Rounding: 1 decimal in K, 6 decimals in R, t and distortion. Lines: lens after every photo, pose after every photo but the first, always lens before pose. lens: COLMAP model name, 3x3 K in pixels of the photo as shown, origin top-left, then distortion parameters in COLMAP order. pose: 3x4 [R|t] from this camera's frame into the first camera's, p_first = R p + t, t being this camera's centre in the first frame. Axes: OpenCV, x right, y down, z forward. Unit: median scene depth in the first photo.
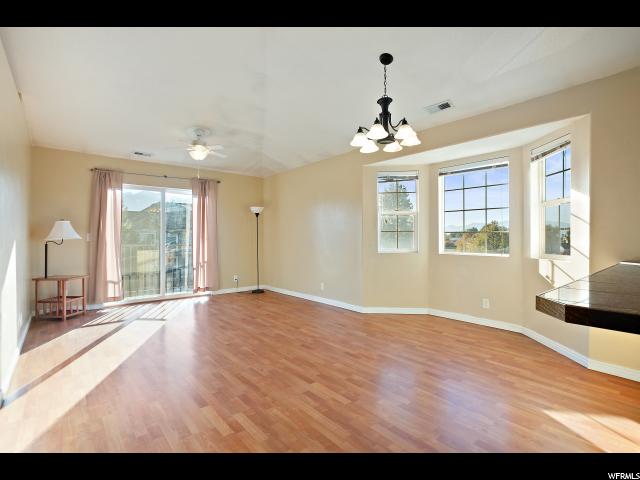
lens RADIAL K [[311.3, 0, 324.9], [0, 311.3, 233.3], [0, 0, 1]] dist [-0.003257, 0.003358]
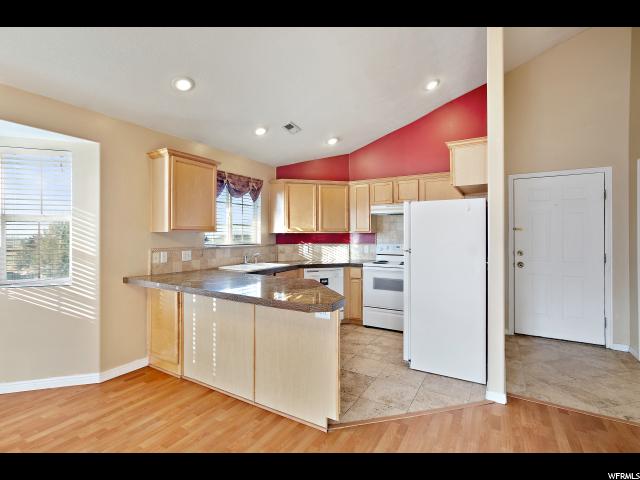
lens RADIAL K [[311.3, 0, 316.1], [0, 311.3, 237.7], [0, 0, 1]] dist [-0.003257, 0.003358]
pose [[-0.334655, -0.004308, 0.942331, -0.353269], [-0.012024, 0.999928, 0.000301, -0.065065], [-0.942264, -0.011229, -0.334682, 0.567006]]
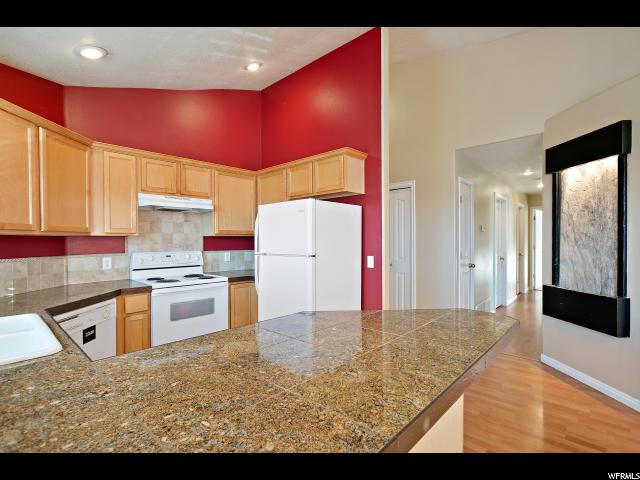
lens RADIAL K [[311.3, 0, 324.4], [0, 311.3, 242.9], [0, 0, 1]] dist [-0.003257, 0.003358]
pose [[-0.993005, 0.009921, -0.117652, 0.545908], [0.010582, 0.999932, -0.005000, -0.059510], [0.117594, -0.006210, -0.993042, 0.812467]]
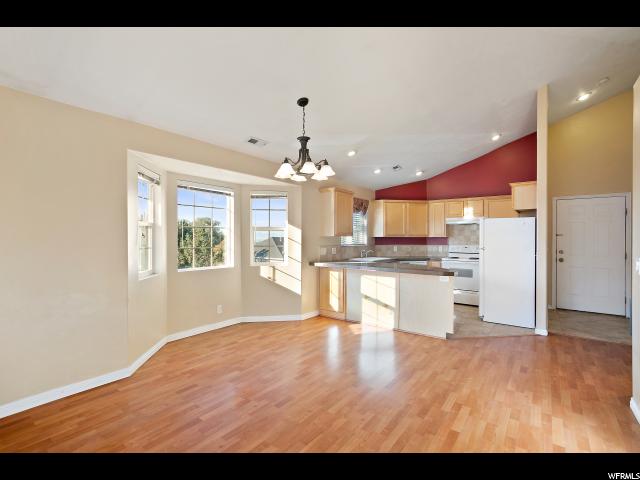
lens RADIAL K [[311.3, 0, 309.0], [0, 311.3, 240.2], [0, 0, 1]] dist [-0.003257, 0.003358]
pose [[-0.212703, -0.001888, 0.977115, -0.890204], [-0.018021, 0.999836, -0.001991, -0.049698], [-0.976951, -0.018032, -0.212702, 1.172502]]
